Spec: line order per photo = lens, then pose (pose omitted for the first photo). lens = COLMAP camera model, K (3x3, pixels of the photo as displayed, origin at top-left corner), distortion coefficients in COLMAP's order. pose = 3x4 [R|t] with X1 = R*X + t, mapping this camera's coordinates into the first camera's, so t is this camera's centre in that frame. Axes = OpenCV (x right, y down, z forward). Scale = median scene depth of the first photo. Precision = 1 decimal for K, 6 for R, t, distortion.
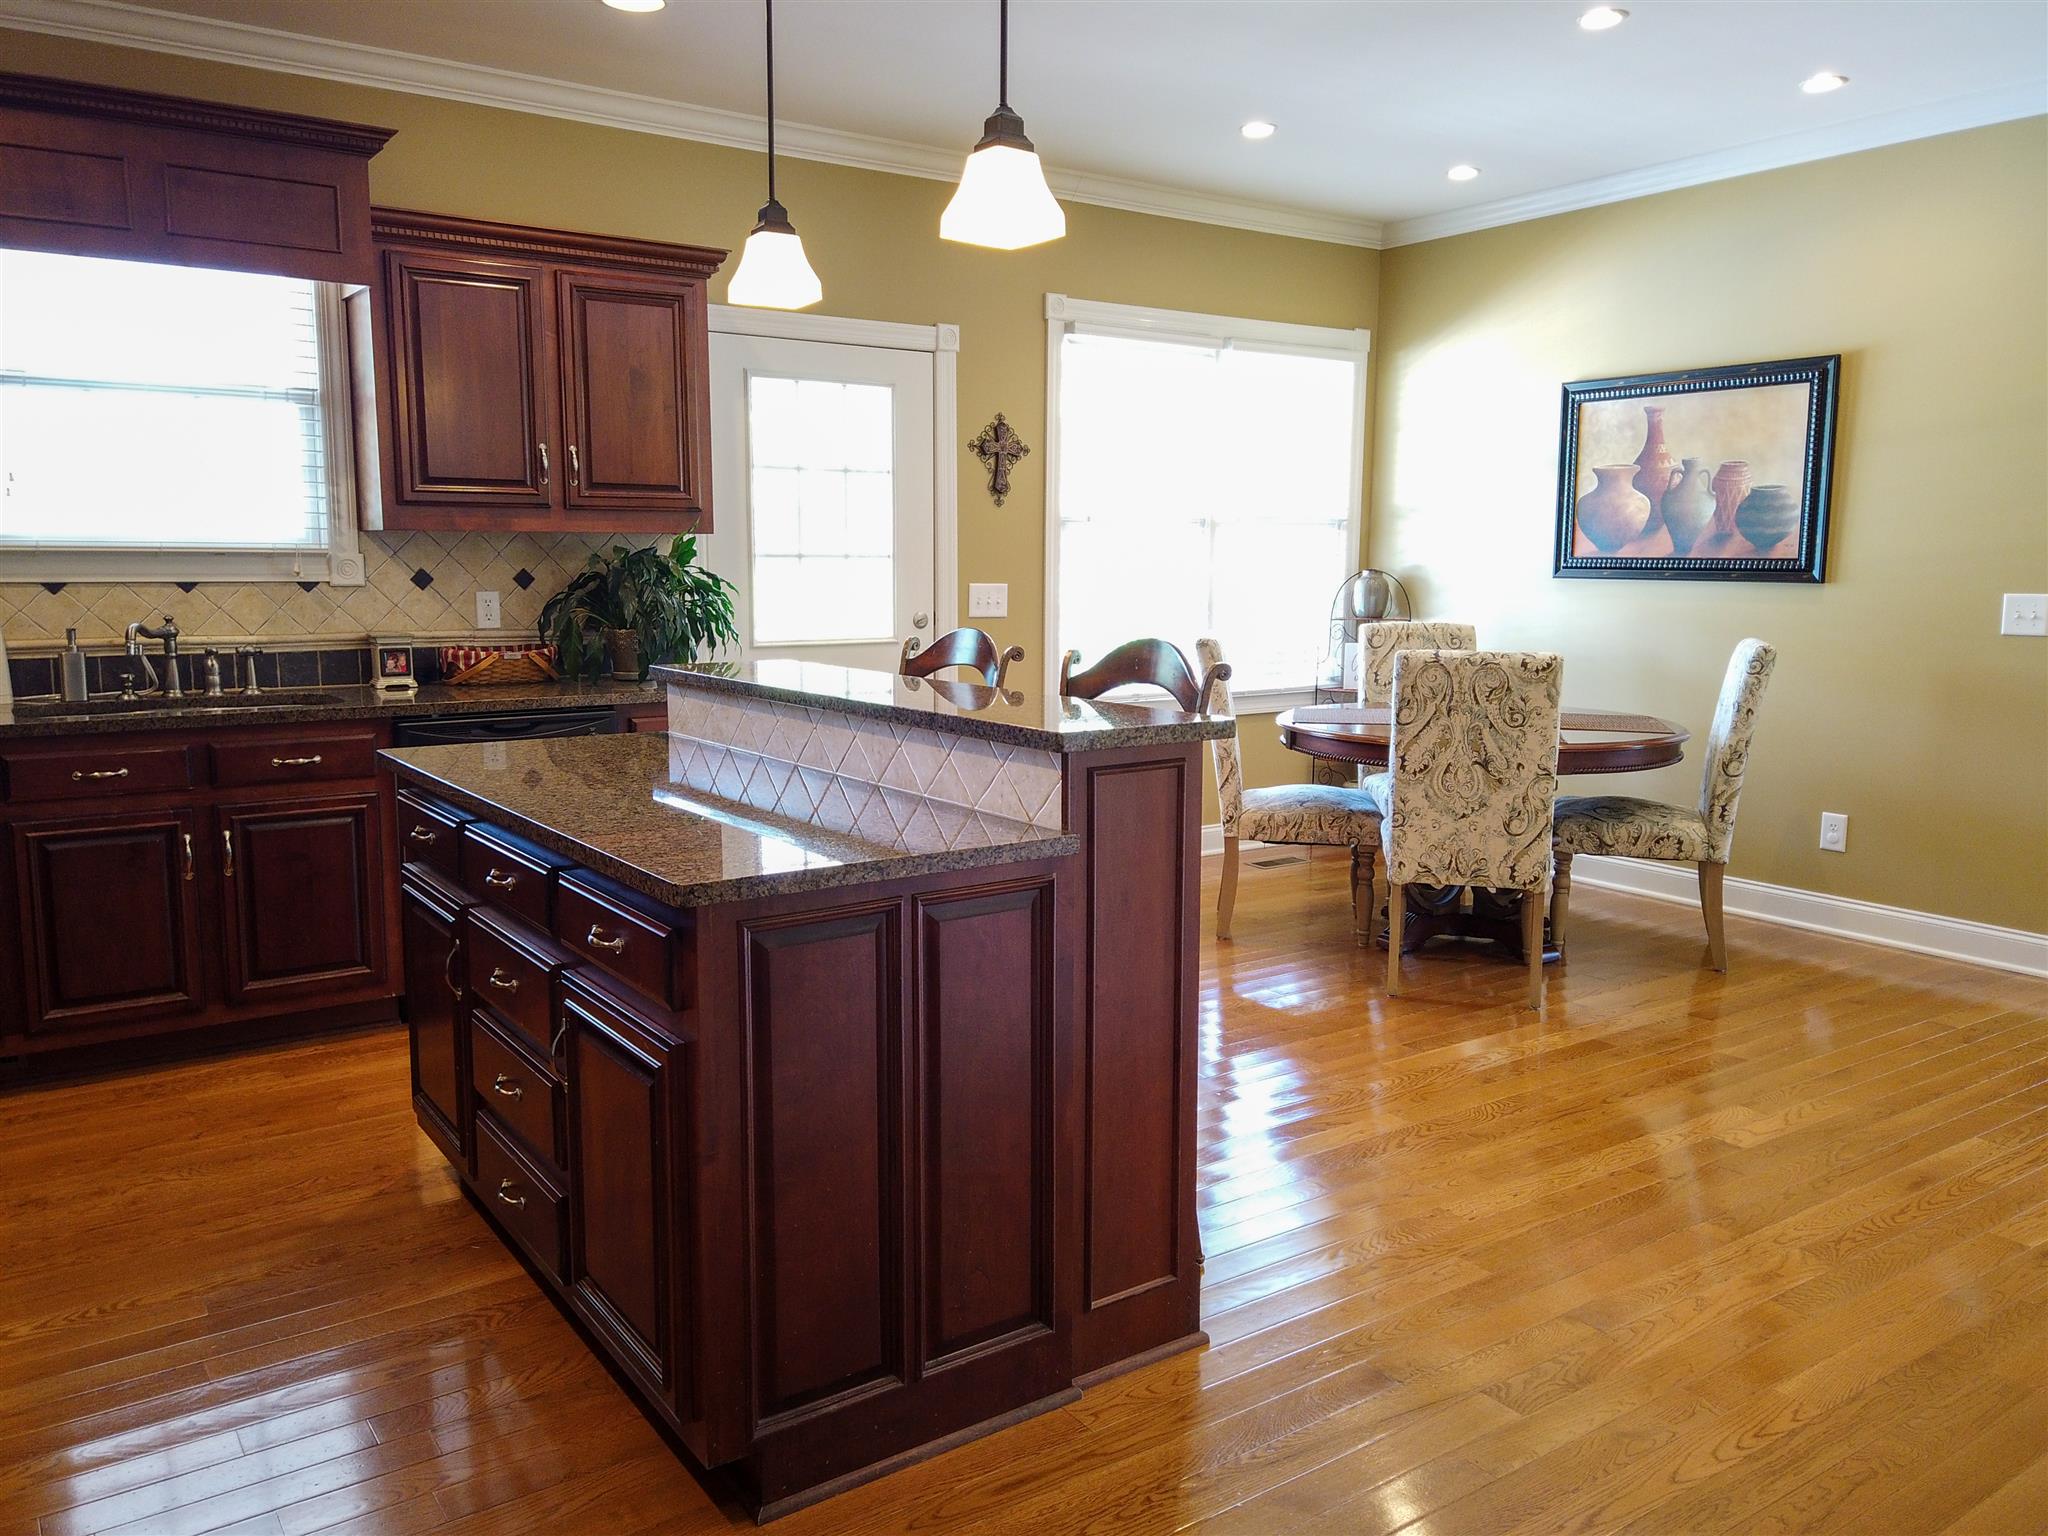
lens RADIAL K [[1541.4, 0, 1024.0], [0, 1541.4, 768.0], [0, 0, 1]] dist [0.012788, -0.003237]
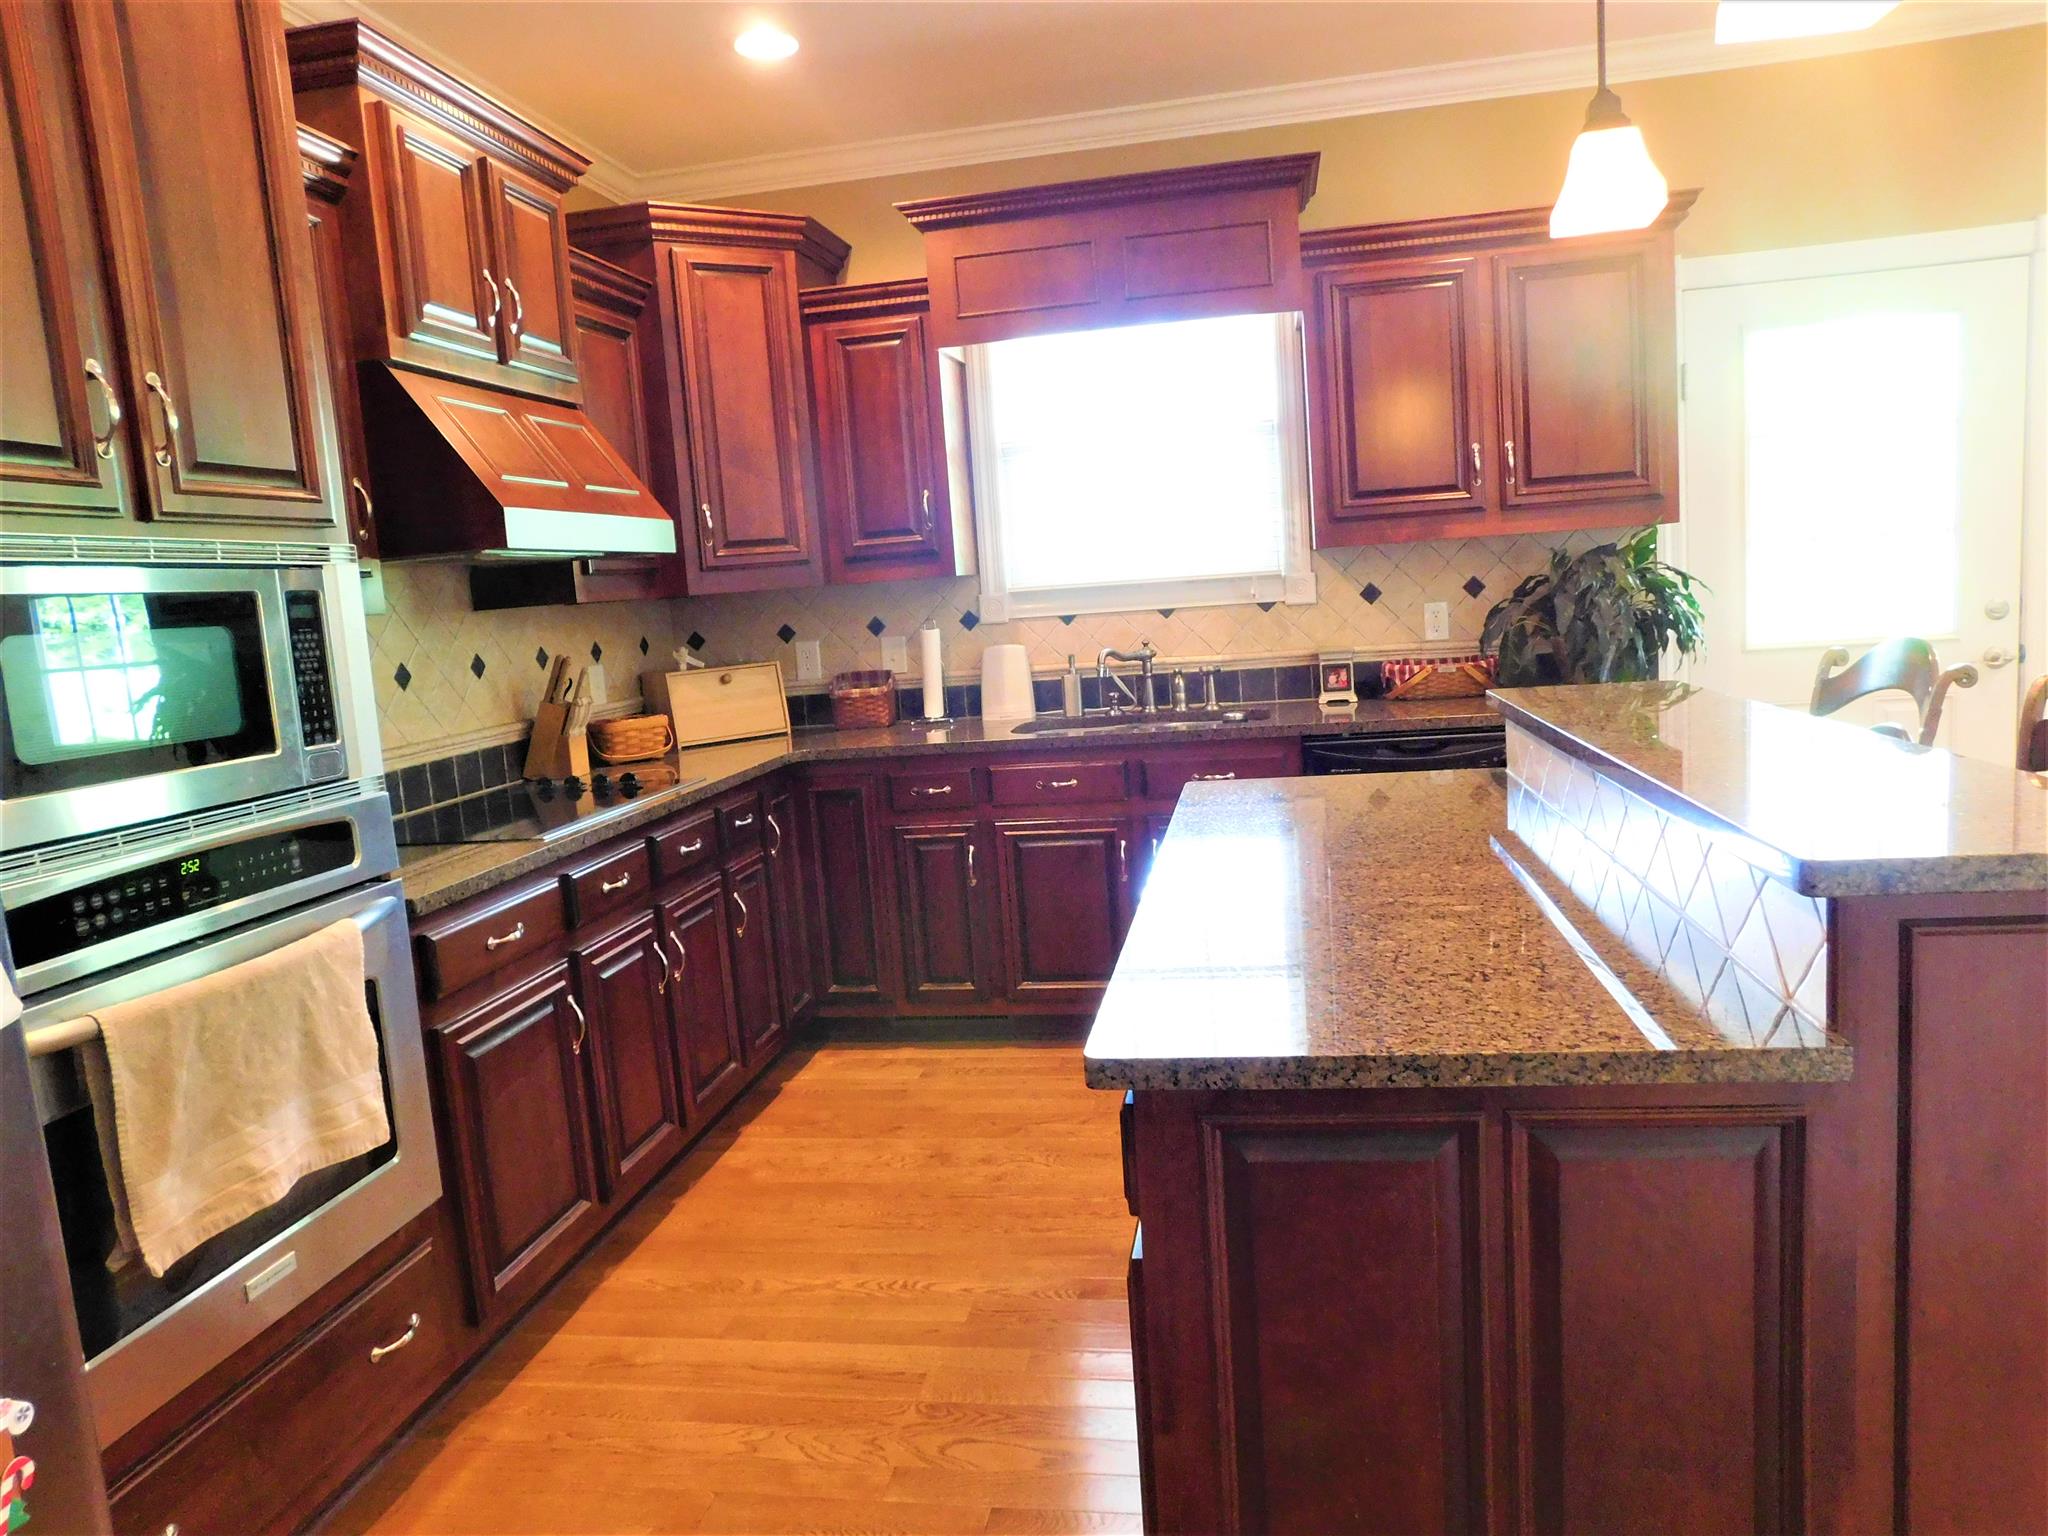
lens RADIAL K [[1345.3, 0, 1024.0], [0, 1345.3, 768.0], [0, 0, 1]] dist [-0.082765, 0.068005]
pose [[0.699466, 0.037822, -0.713665, 0.082088], [-0.022876, 0.999272, 0.030537, -0.032319], [0.714300, -0.005034, 0.699821, 0.245686]]
